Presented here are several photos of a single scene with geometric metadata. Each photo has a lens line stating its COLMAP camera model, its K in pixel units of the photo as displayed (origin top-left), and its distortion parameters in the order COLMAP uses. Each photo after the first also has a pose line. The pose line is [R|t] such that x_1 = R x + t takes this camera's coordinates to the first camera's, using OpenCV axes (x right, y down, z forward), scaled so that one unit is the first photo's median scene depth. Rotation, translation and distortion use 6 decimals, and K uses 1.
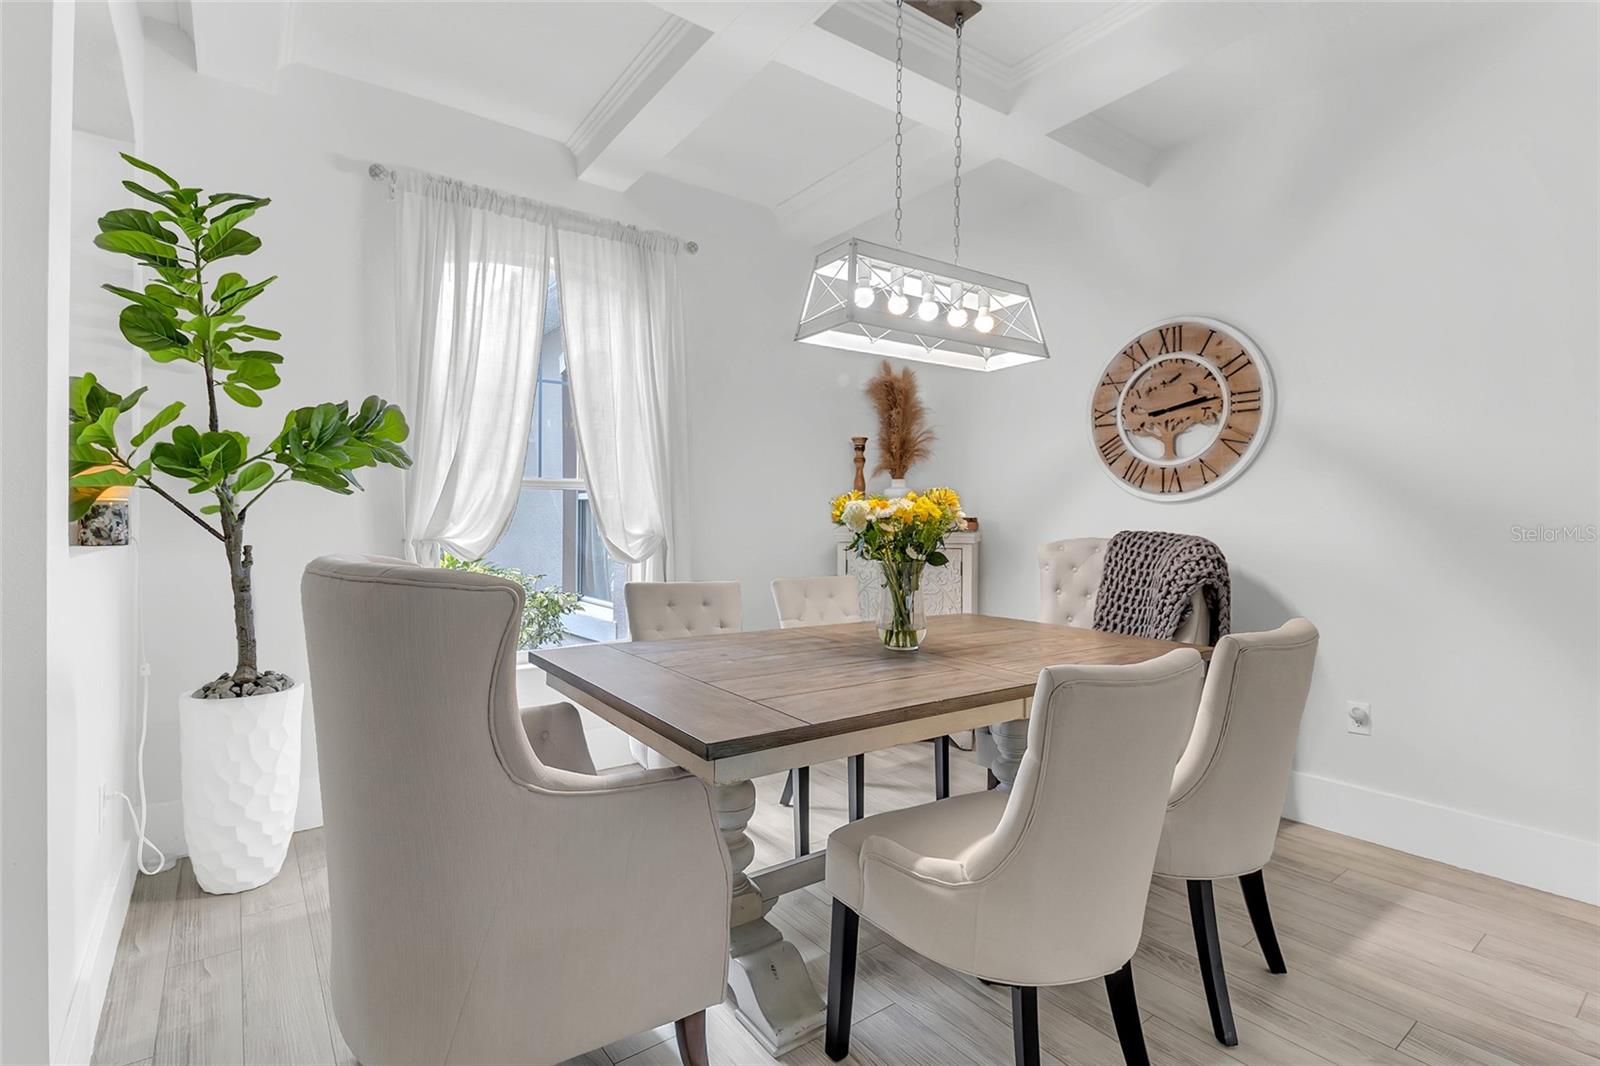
lens RADIAL K [[745.7, 0, 797.4], [0, 745.7, 520.6], [0, 0, 1]] dist [0.003499, -0.001587]
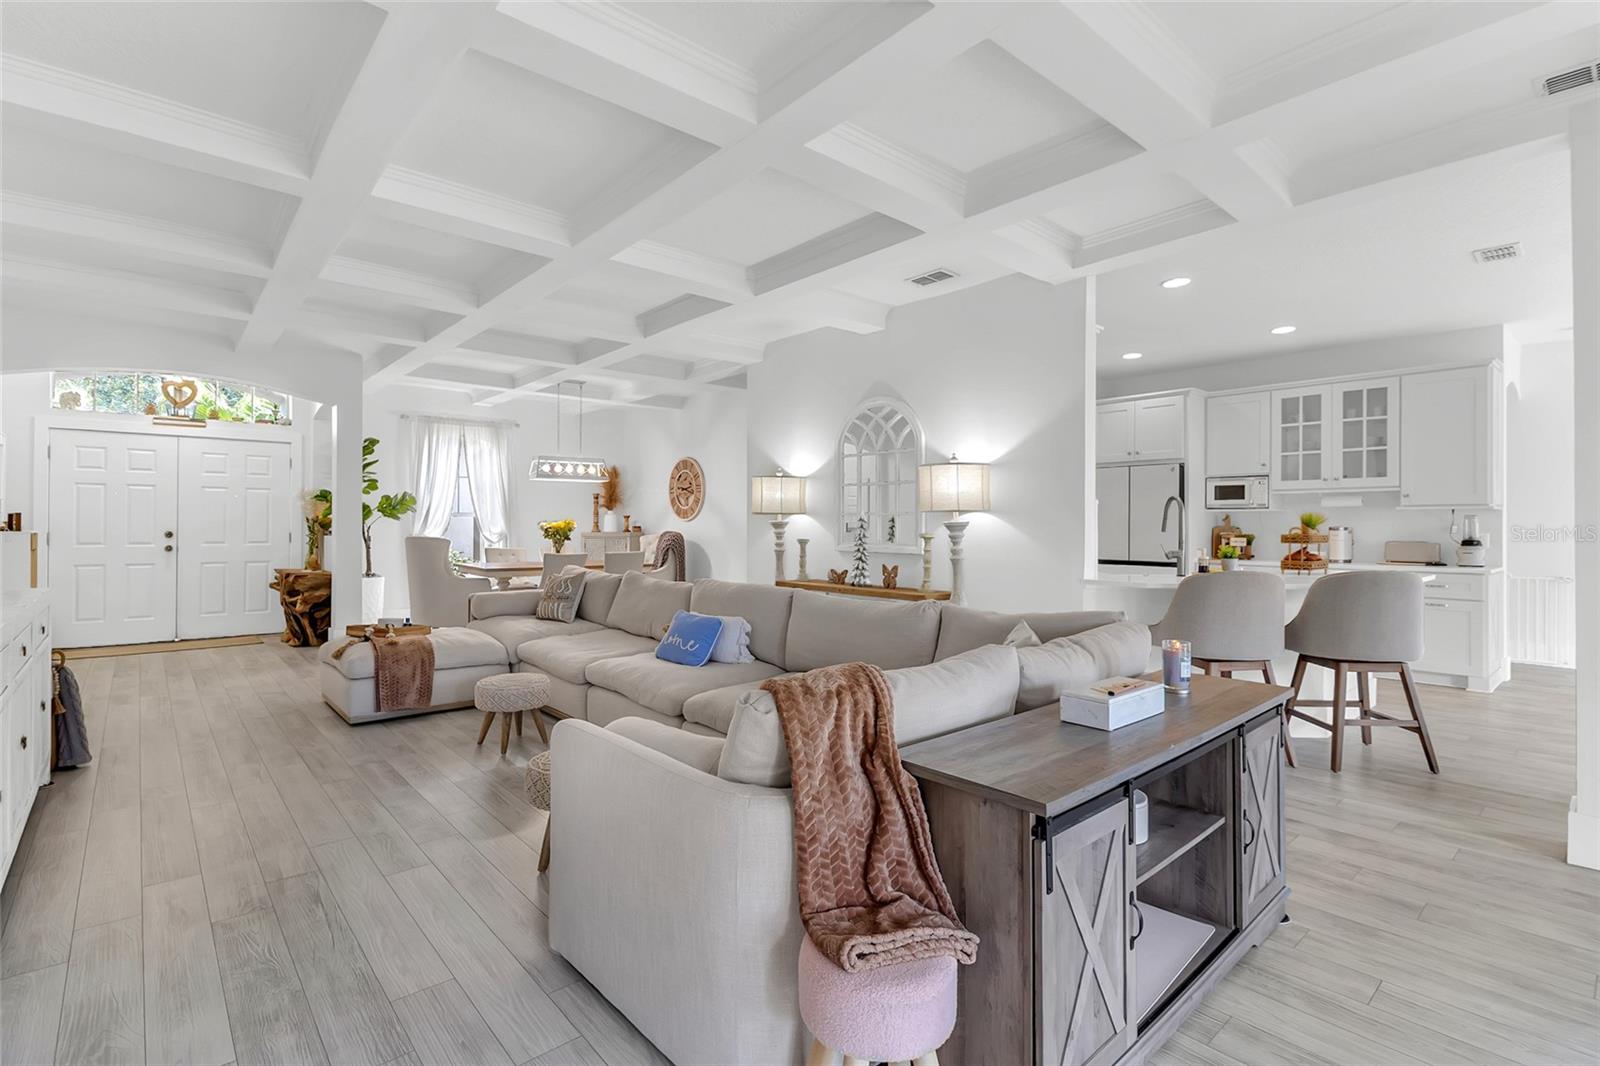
lens RADIAL K [[745.7, 0, 797.4], [0, 745.7, 520.6], [0, 0, 1]] dist [0.003499, -0.001587]
pose [[0.997438, -0.002174, 0.071509, 0.776342], [0.002449, 0.999990, -0.003757, -0.015622], [-0.071500, 0.003923, 0.997433, -2.020982]]
